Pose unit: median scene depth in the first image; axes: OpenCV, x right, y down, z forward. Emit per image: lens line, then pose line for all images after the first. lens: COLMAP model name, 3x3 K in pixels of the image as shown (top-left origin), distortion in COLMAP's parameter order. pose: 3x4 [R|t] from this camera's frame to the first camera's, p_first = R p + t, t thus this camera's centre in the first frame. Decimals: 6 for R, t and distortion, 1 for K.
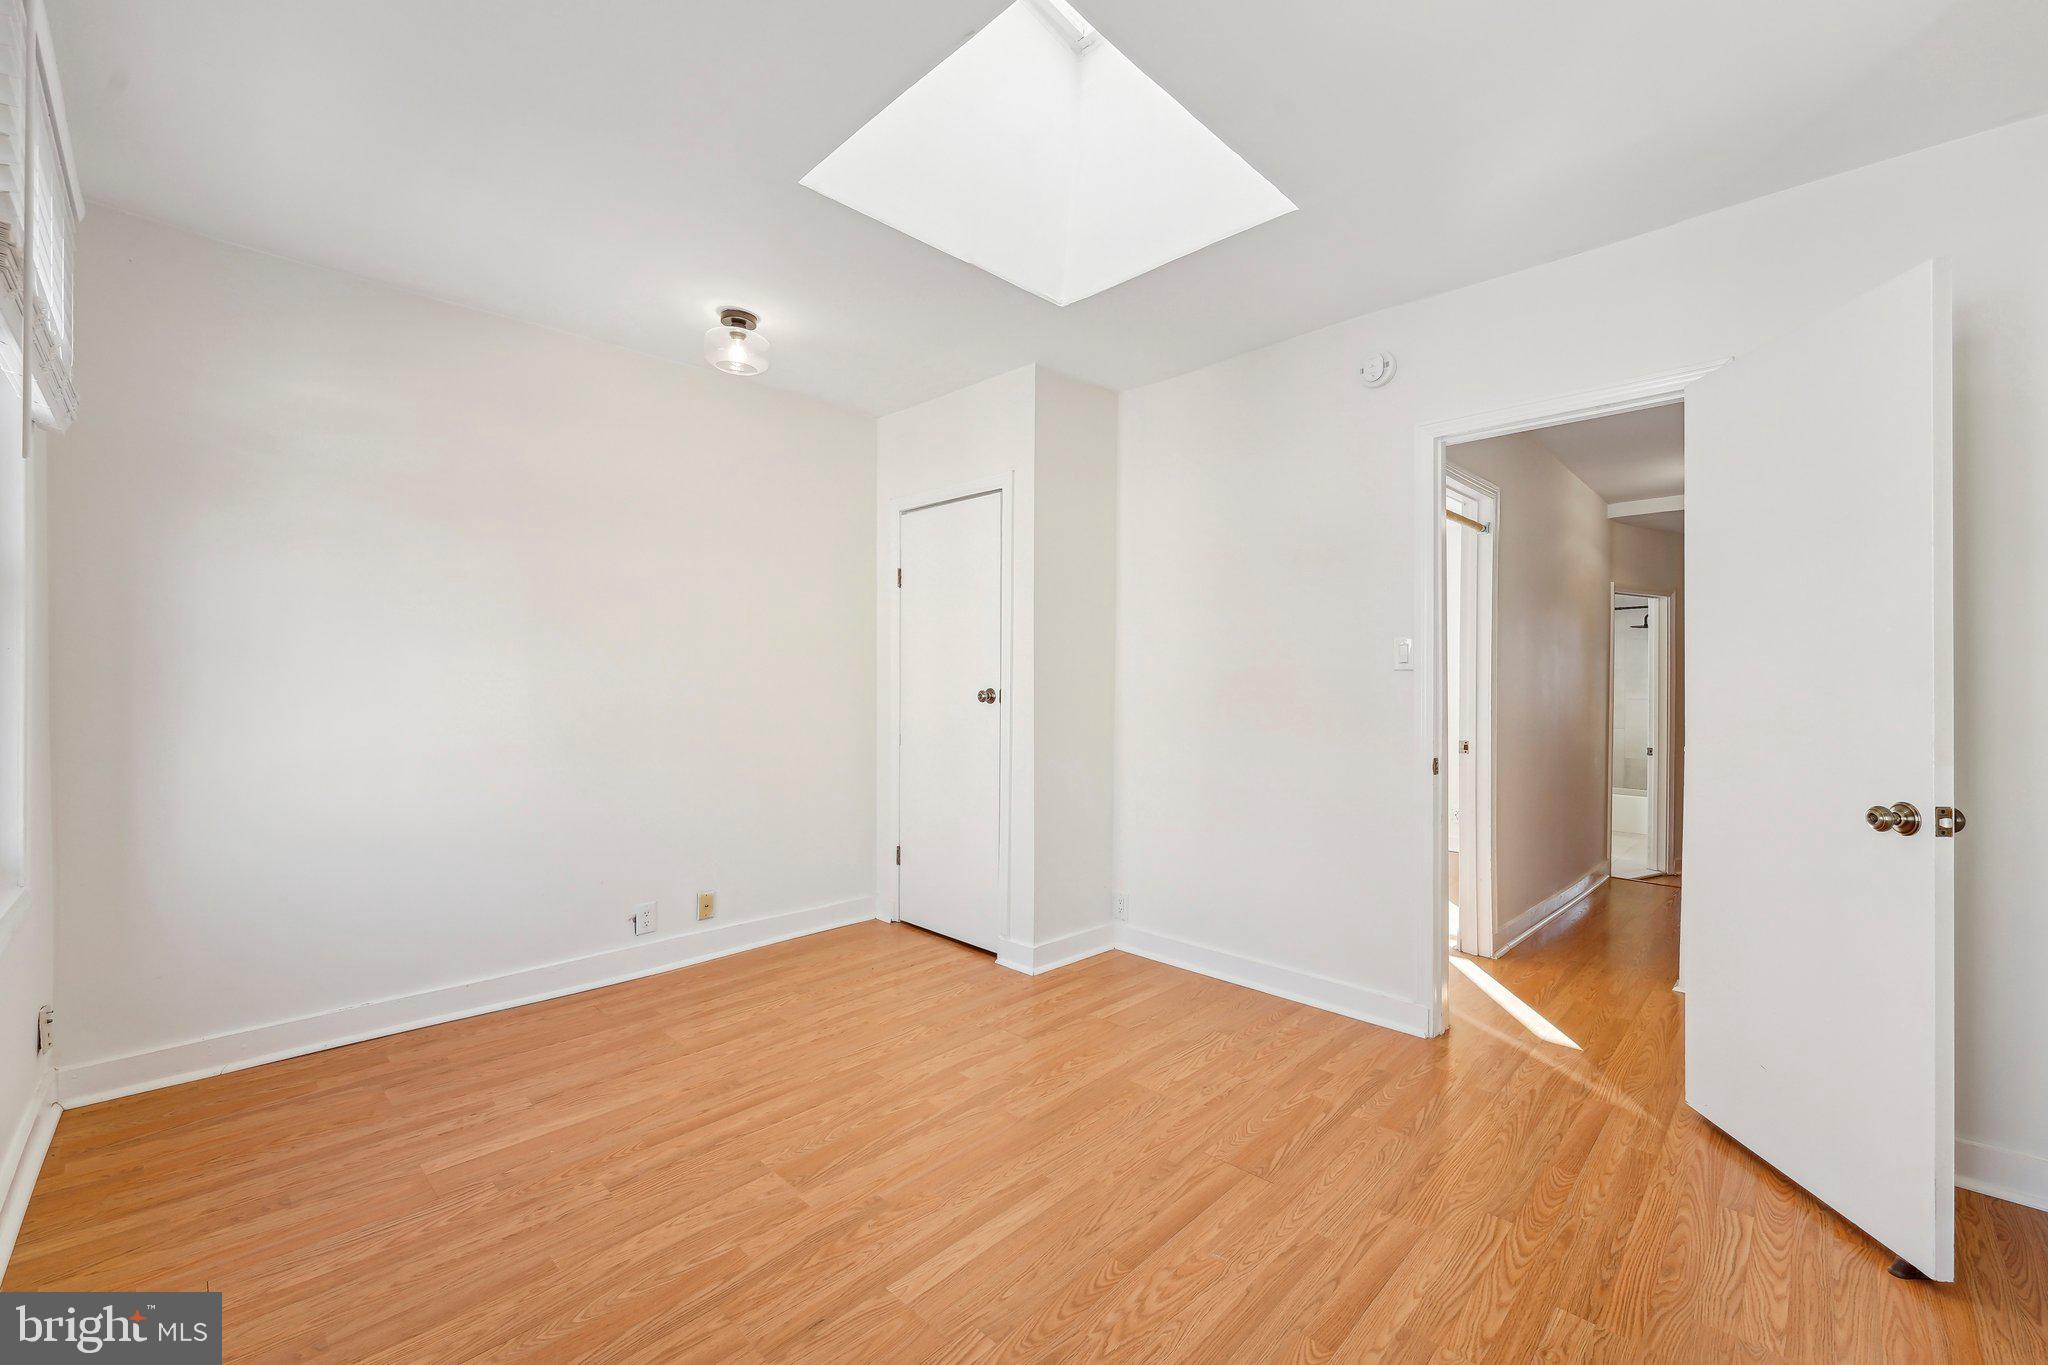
lens RADIAL K [[844.0, 0, 1025.9], [0, 844.0, 679.7], [0, 0, 1]] dist [-0.002745, 0.000352]
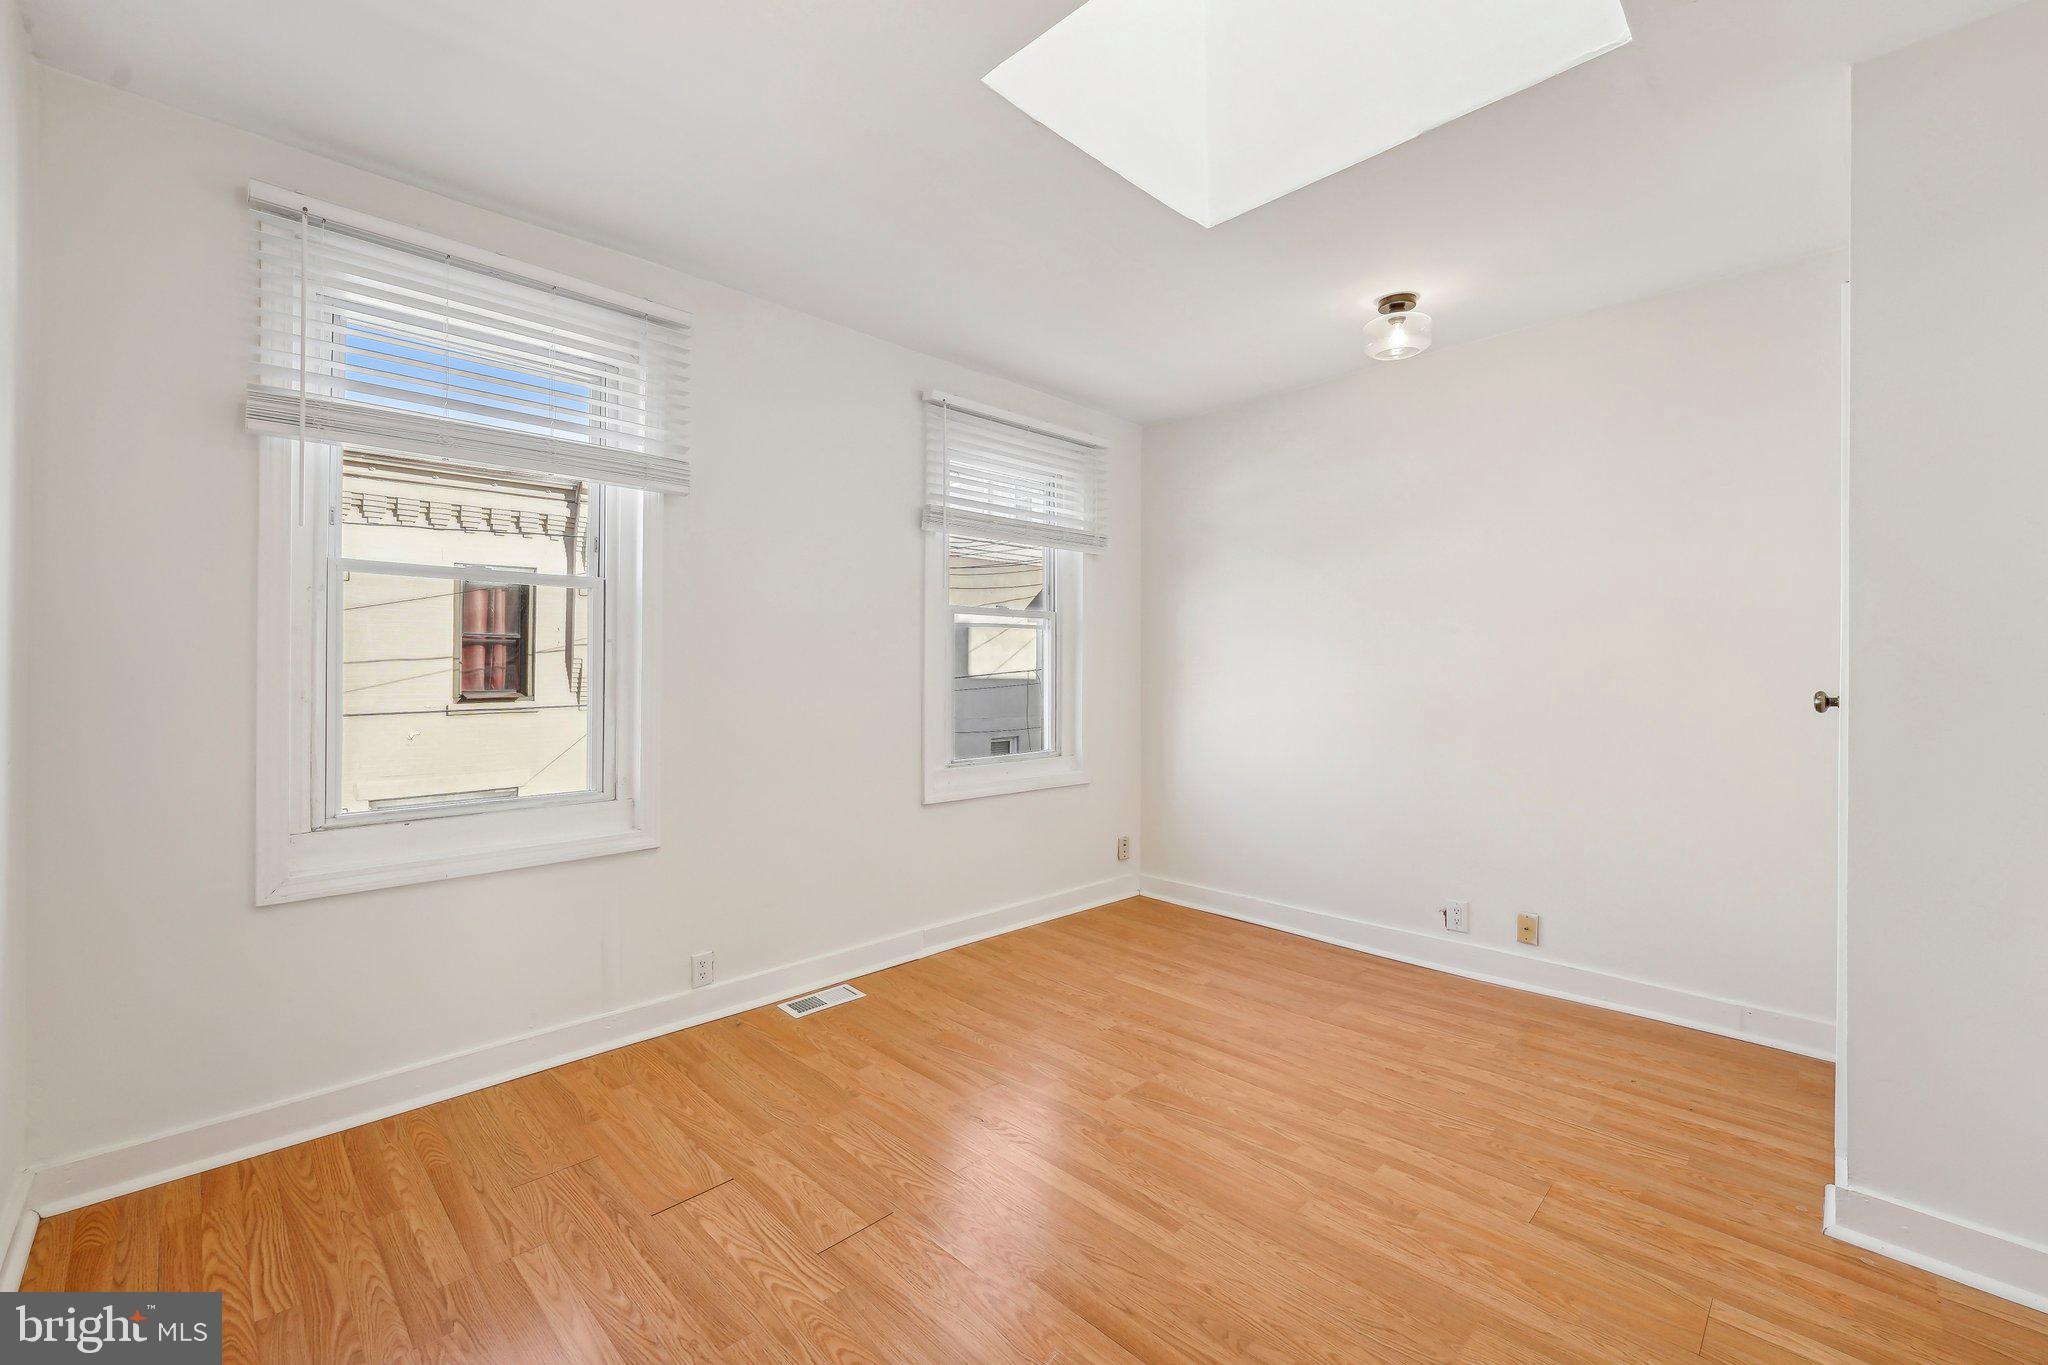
lens RADIAL K [[844.0, 0, 1013.9], [0, 844.0, 669.6], [0, 0, 1]] dist [-0.002745, 0.000352]
pose [[-0.023888, -0.005466, -0.999700, 0.703859], [-0.001467, 0.999984, -0.005433, -0.000982], [0.999714, 0.001337, -0.023896, 0.638173]]
